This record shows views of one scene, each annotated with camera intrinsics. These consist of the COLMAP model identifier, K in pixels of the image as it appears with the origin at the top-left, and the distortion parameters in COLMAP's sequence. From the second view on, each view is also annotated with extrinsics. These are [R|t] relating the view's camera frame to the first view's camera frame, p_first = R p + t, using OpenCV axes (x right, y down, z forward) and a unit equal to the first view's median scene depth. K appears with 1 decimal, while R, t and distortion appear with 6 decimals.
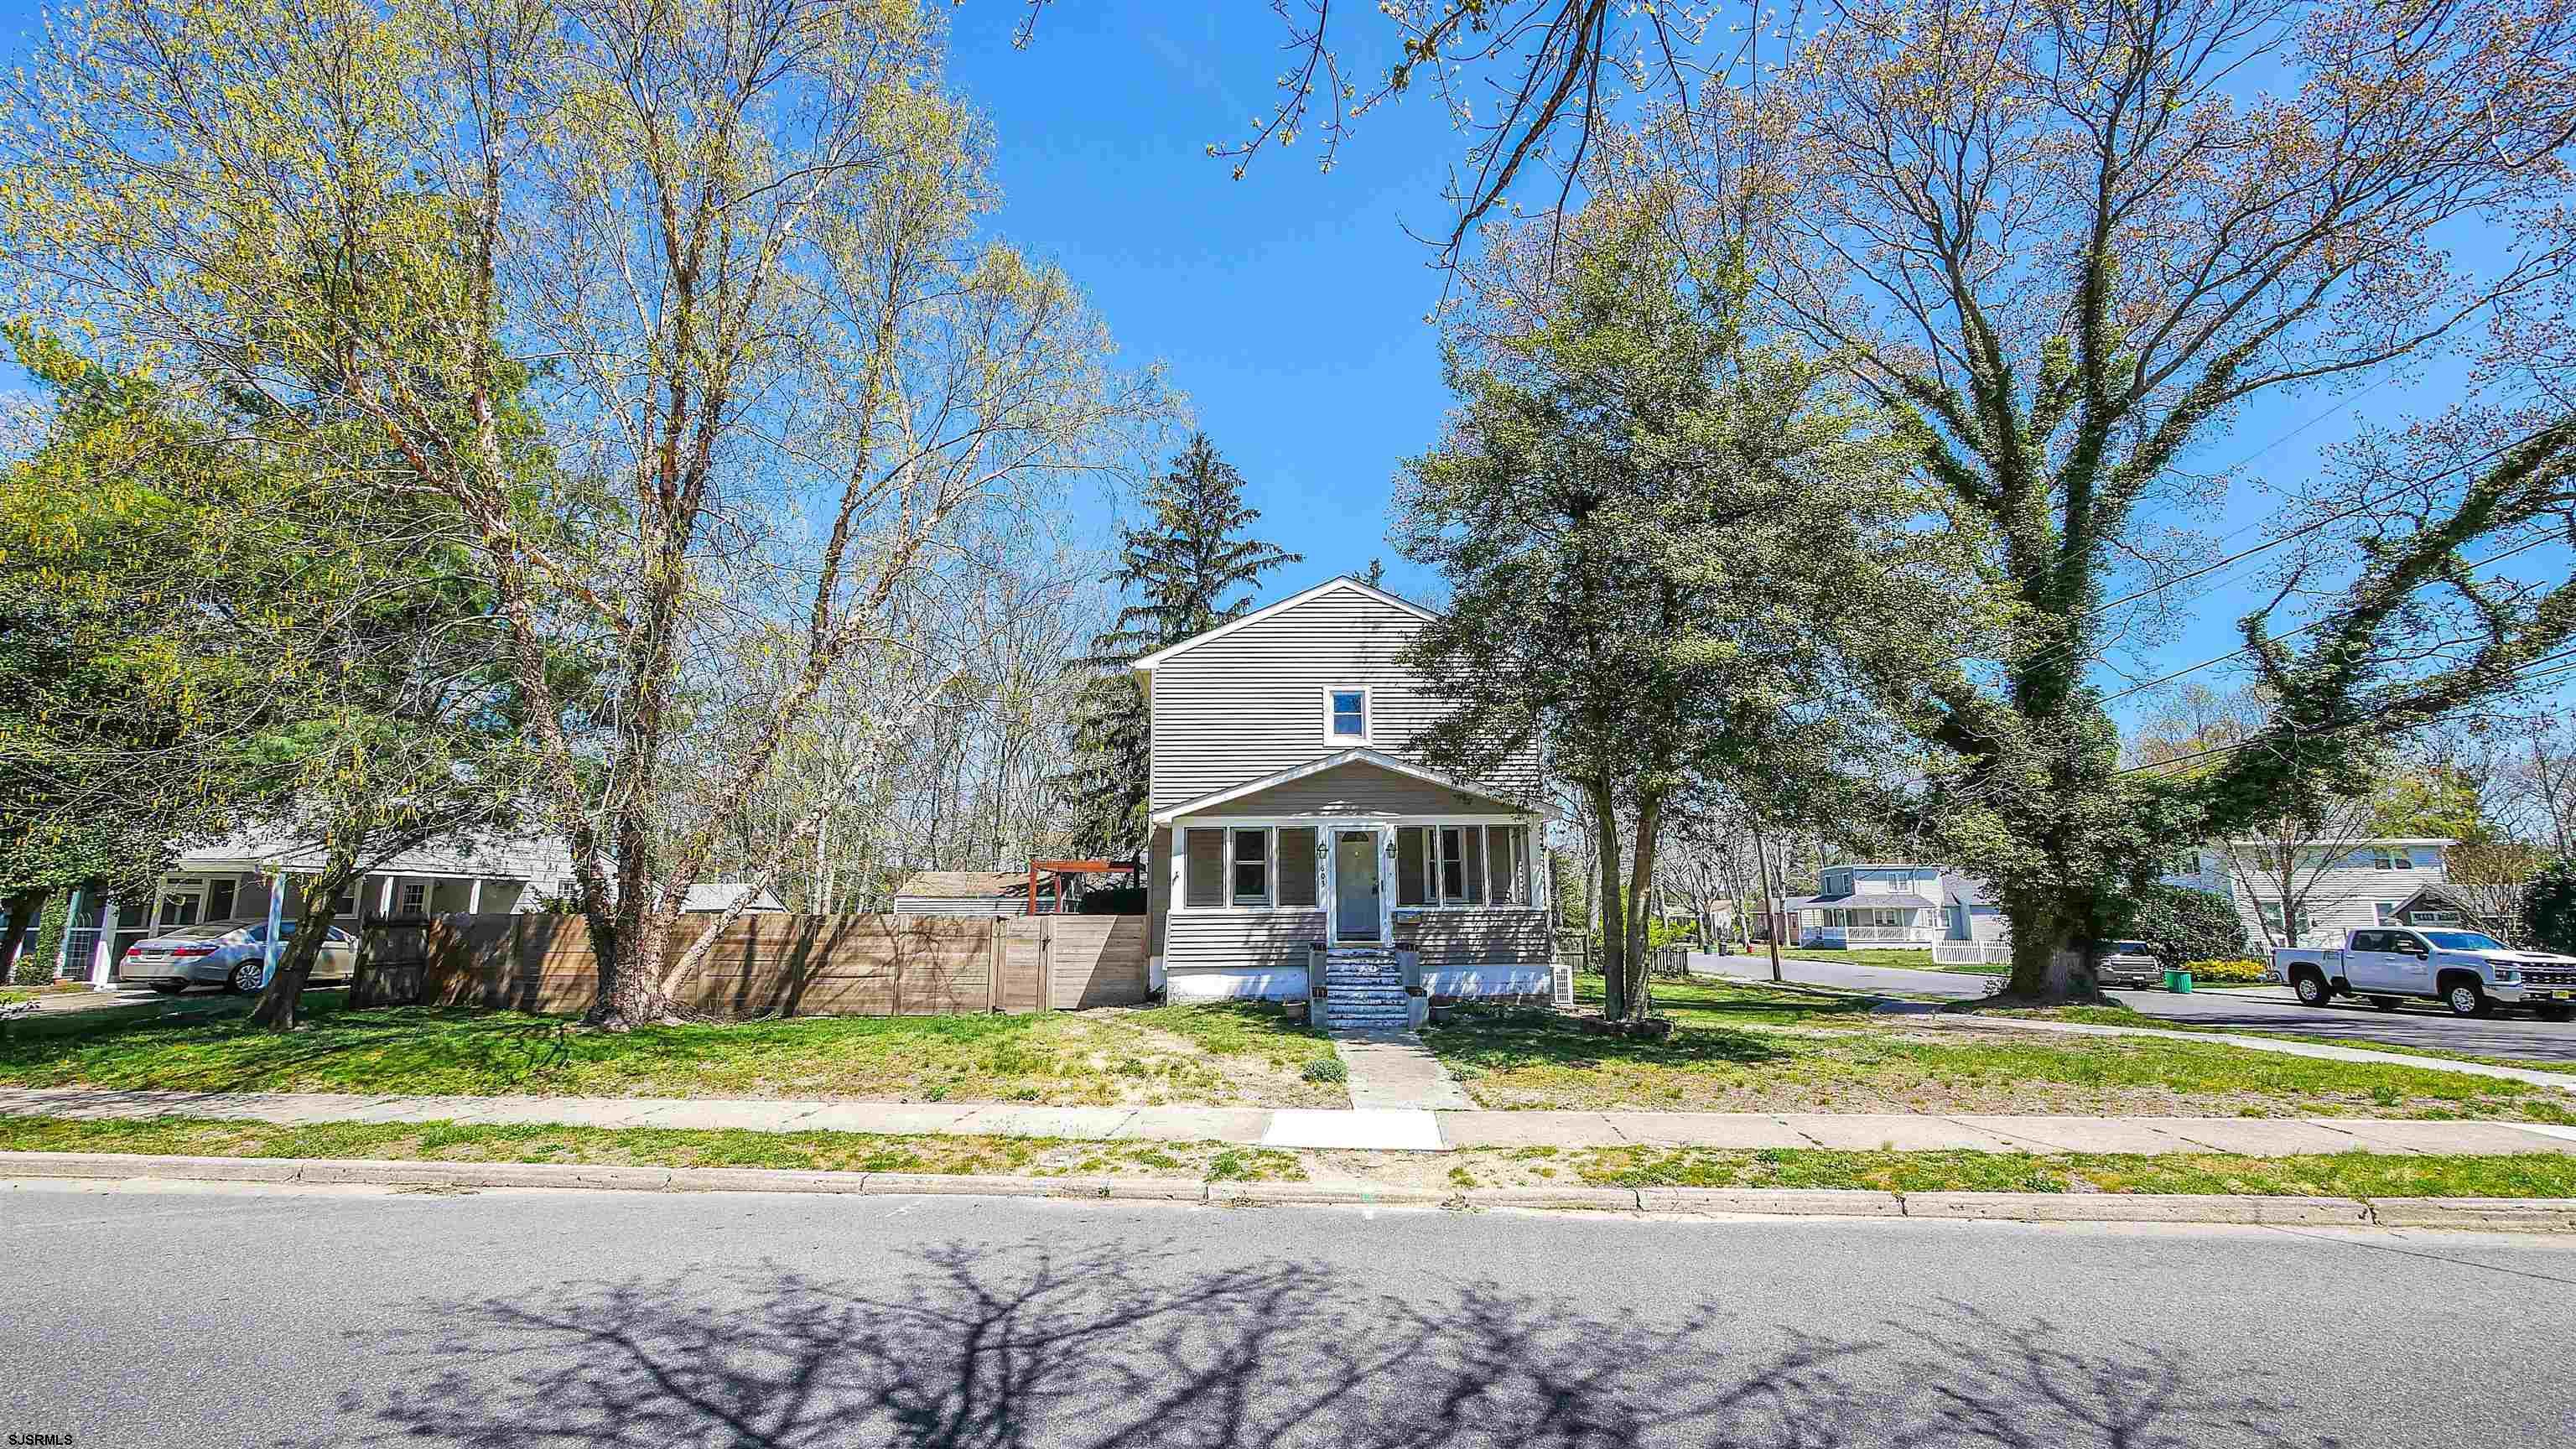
lens RADIAL K [[1096.6, 0, 1288.0], [0, 1096.6, 724.5], [0, 0, 1]] dist [-0.001655, -0.000209]
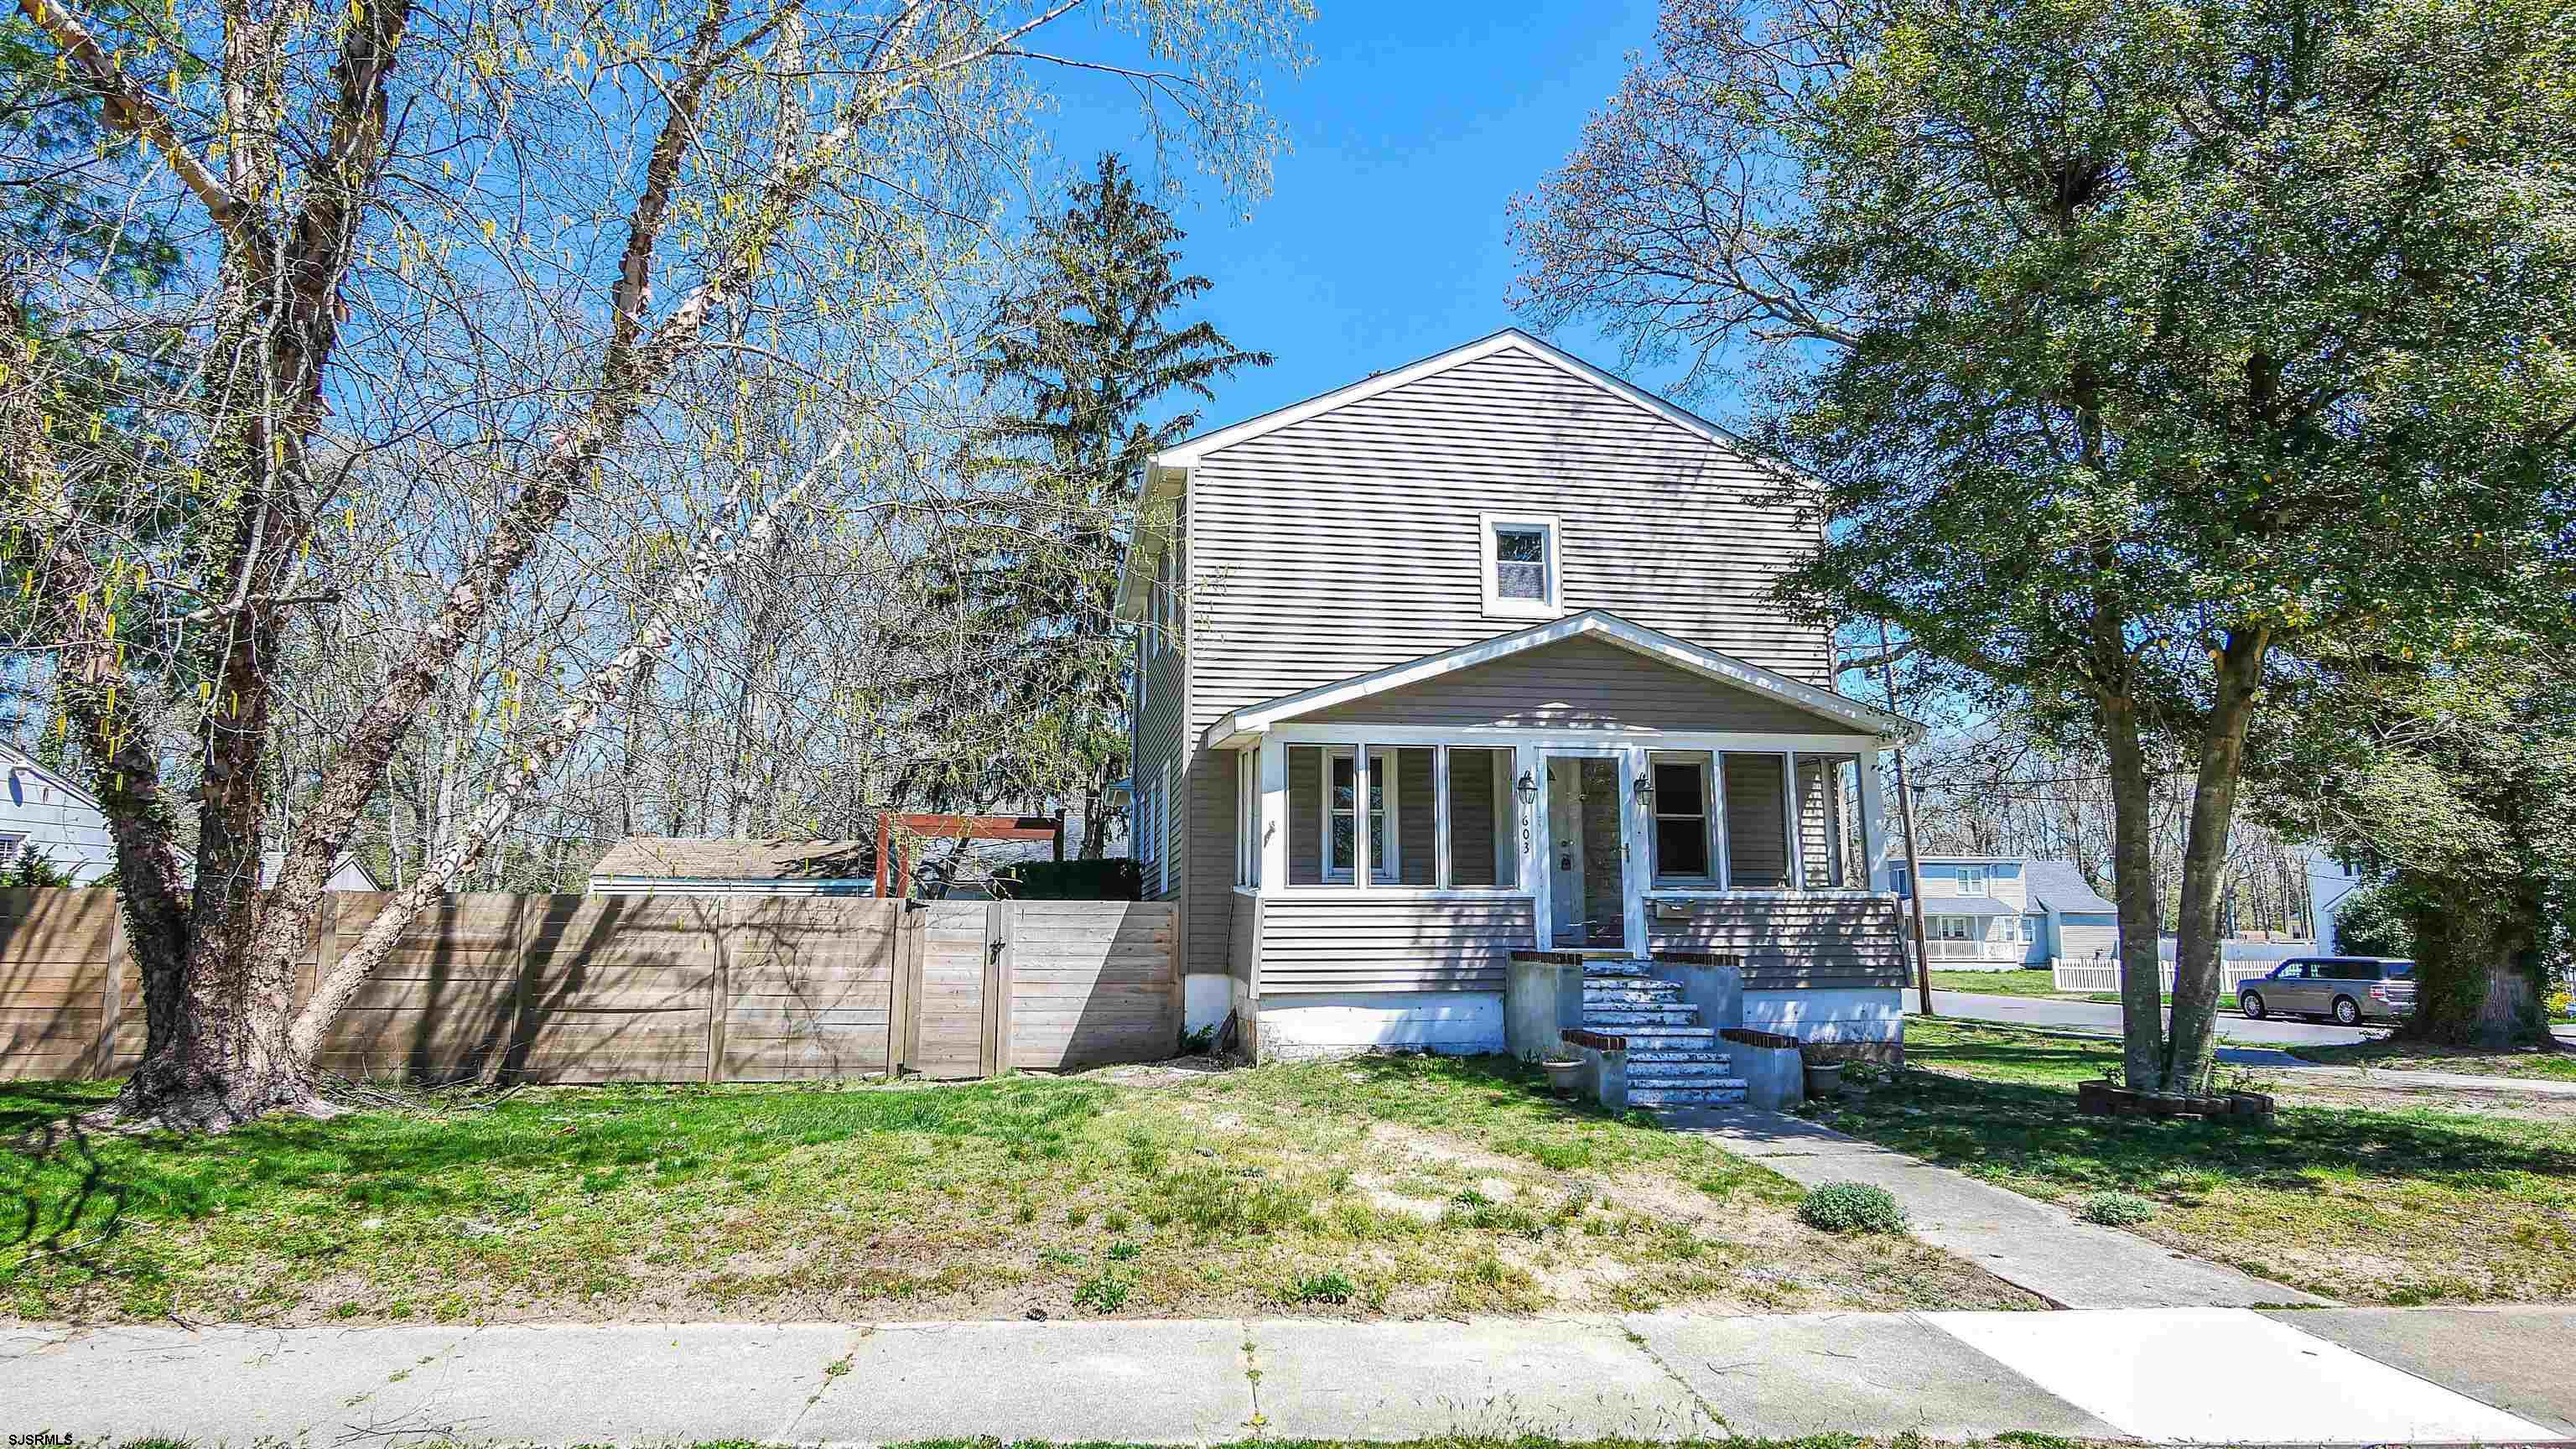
lens RADIAL K [[1487.0, 0, 1272.4], [0, 1487.0, 713.5], [0, 0, 1]] dist [-0.001394, 0.001523]
pose [[0.989351, 0.029560, 0.142514, -0.206775], [-0.034249, 0.998946, 0.030562, 0.056557], [-0.141460, -0.035118, 0.989321, 0.259041]]
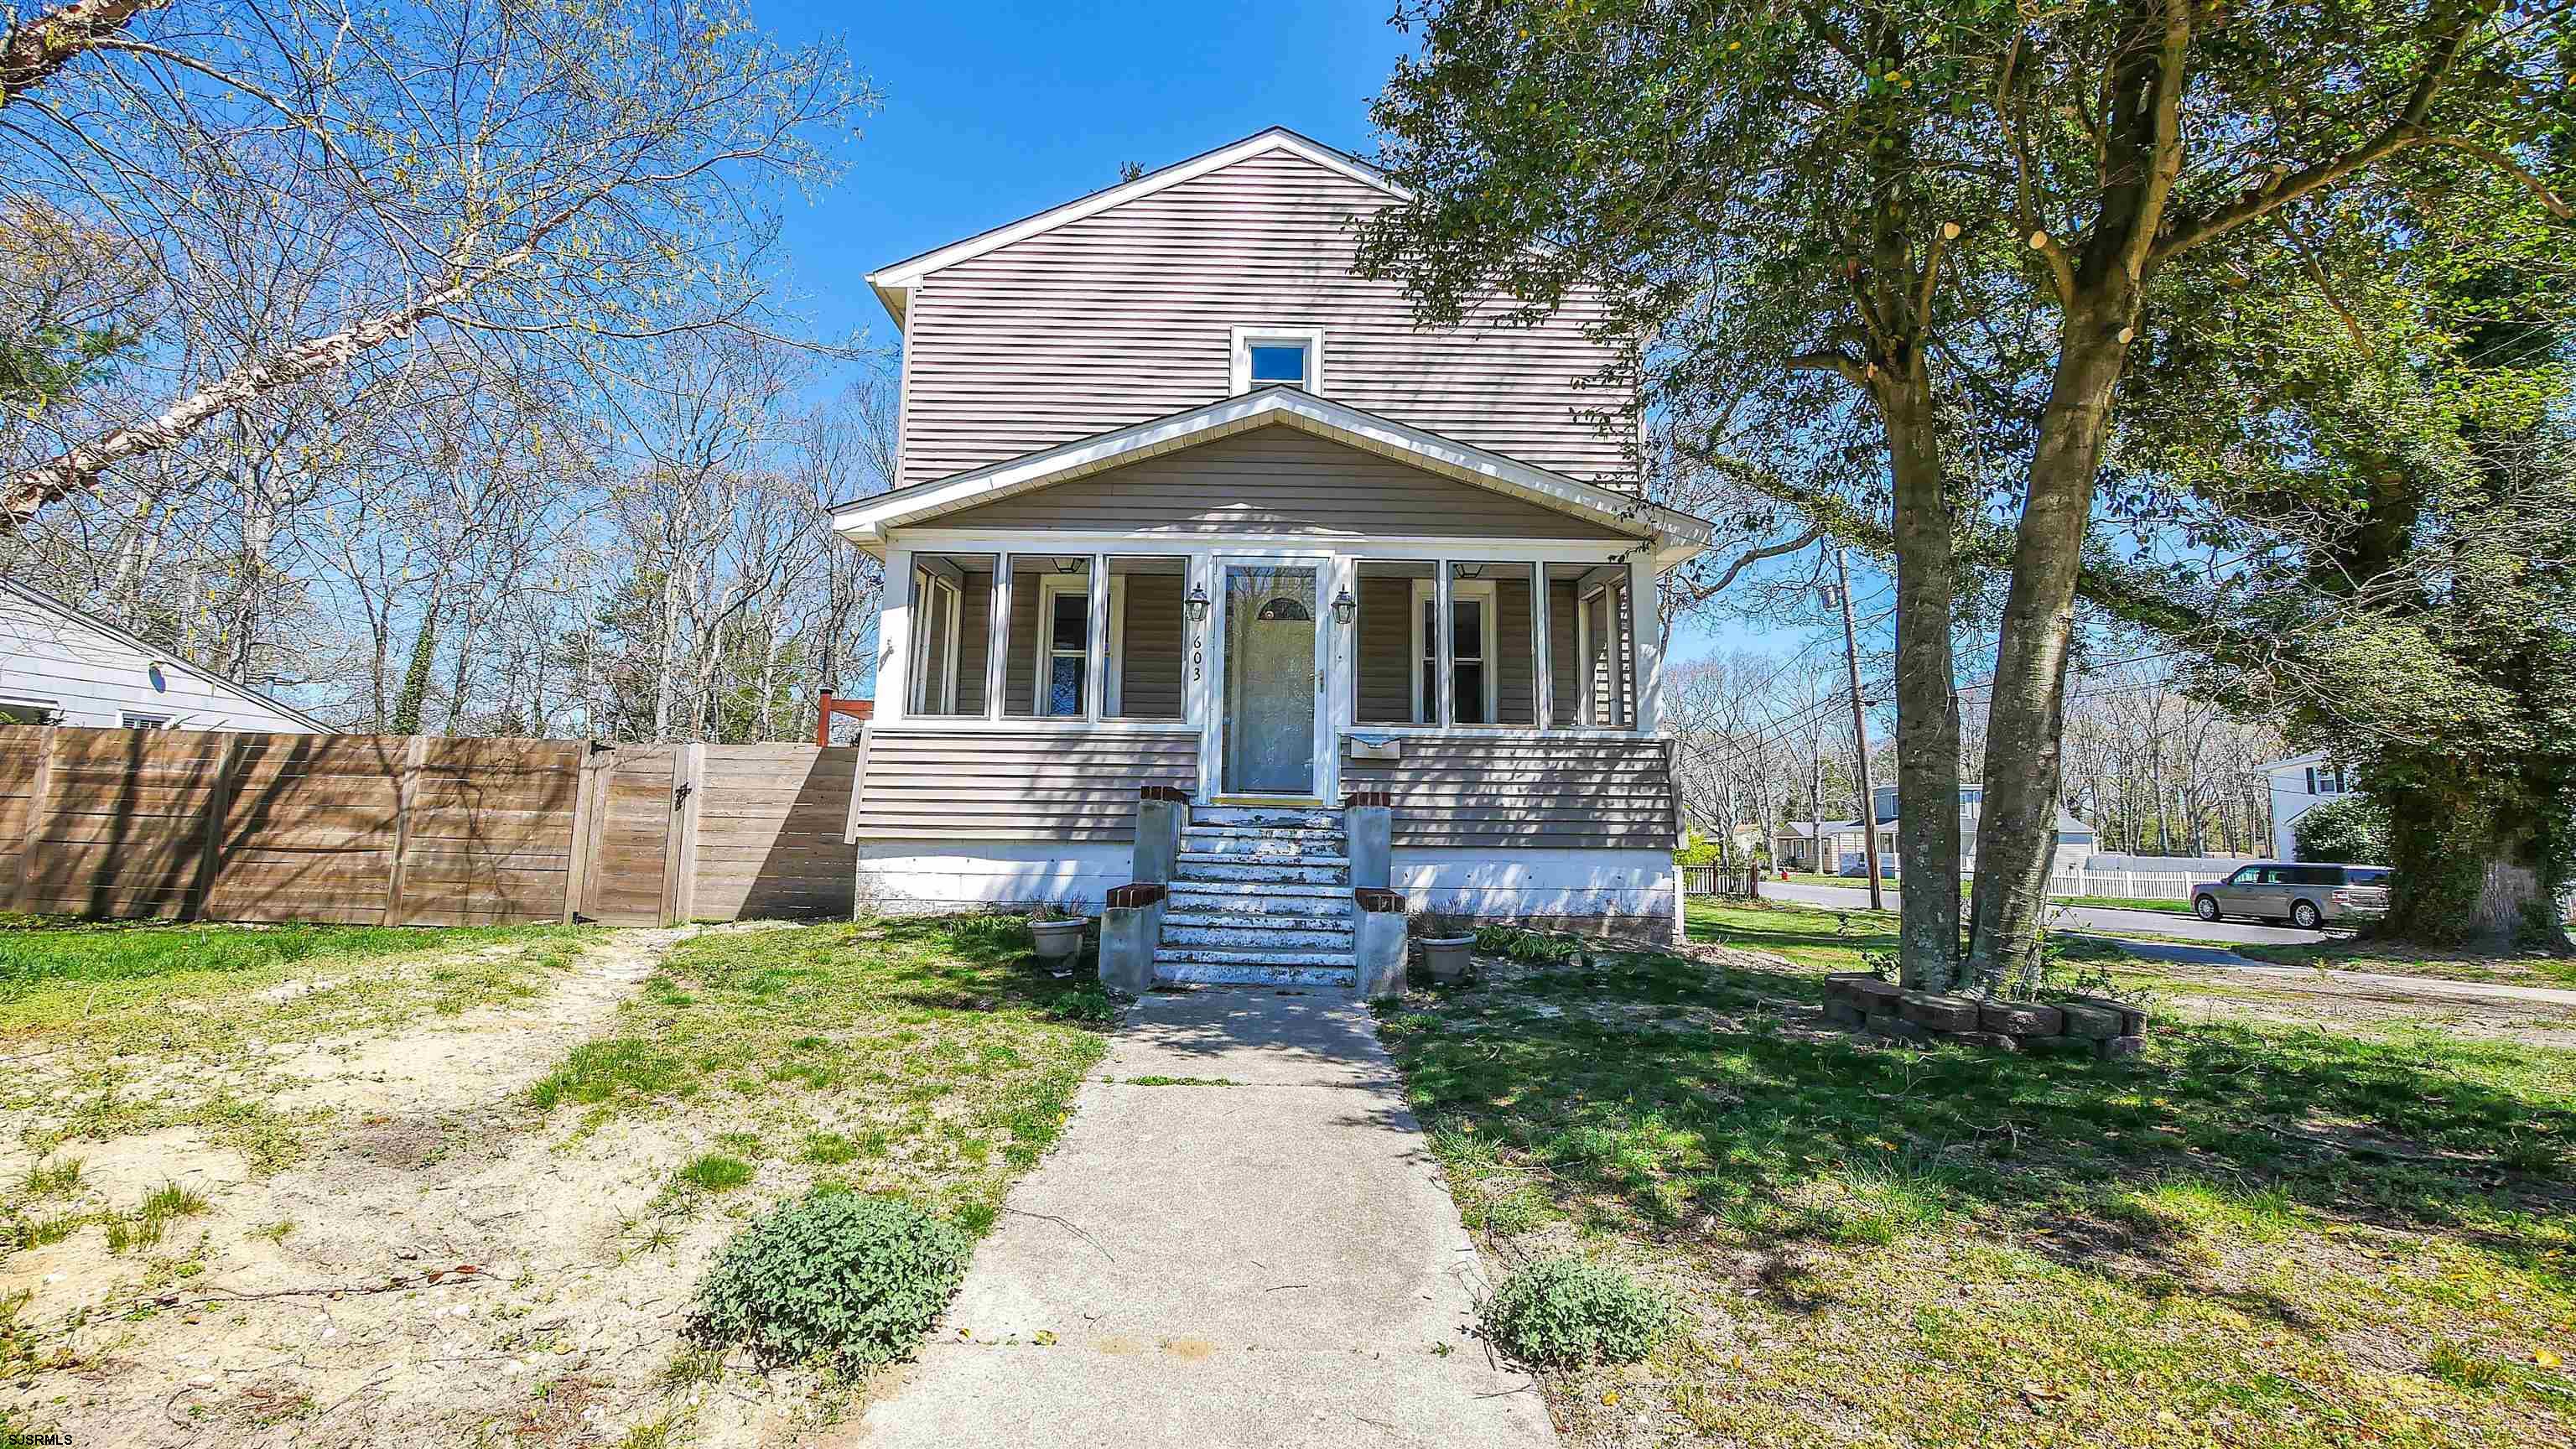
lens RADIAL K [[1054.5, 0, 1288.0], [0, 1054.5, 724.5], [0, 0, 1]] dist [-0.002565, -0.000307]
pose [[0.999687, 0.024704, -0.003899, 0.072386], [-0.024399, 0.997592, 0.064925, 0.134787], [0.005494, -0.064809, 0.997883, 0.537550]]
